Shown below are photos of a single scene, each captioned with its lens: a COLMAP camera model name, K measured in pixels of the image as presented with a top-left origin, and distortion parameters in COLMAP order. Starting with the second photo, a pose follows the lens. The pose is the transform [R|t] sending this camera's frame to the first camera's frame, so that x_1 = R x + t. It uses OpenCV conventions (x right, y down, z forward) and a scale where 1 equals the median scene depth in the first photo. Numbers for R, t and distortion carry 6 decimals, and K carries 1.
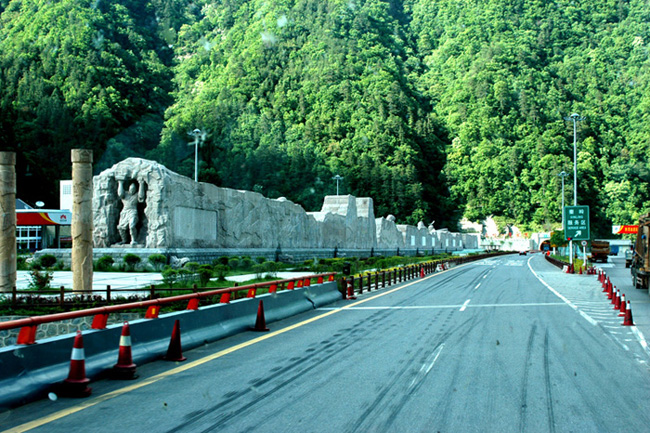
lens RADIAL K [[803.1, 0, 327.0], [0, 803.1, 218.8], [0, 0, 1]] dist [-0.137889, 0.000000]
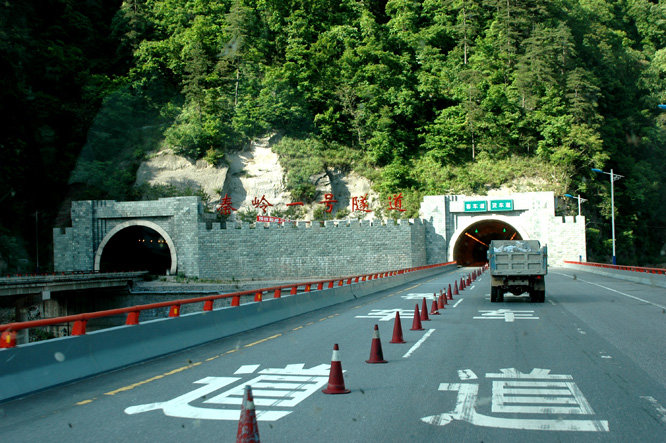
lens RADIAL K [[822.9, 0, 332.5], [0, 822.9, 221.6], [0, 0, 1]] dist [-0.137889, 0.000000]
pose [[0.994912, -0.019707, 0.098804, 0.182862], [0.020783, 0.999735, -0.009875, 0.024960], [-0.098583, 0.011878, 0.995058, 0.668145]]
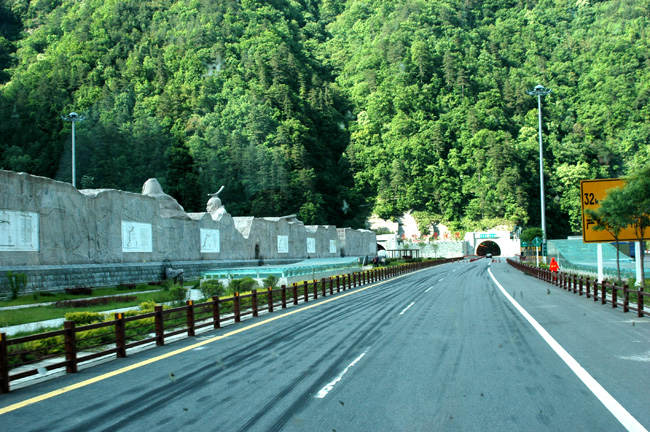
lens RADIAL K [[803.1, 0, 324.0], [0, 803.1, 214.8], [0, 0, 1]] dist [-0.137889, 0.000000]
pose [[0.996073, -0.025257, 0.084856, 0.057571], [0.026758, 0.999504, -0.016601, 0.009149], [-0.084395, 0.018806, 0.996255, 0.242510]]
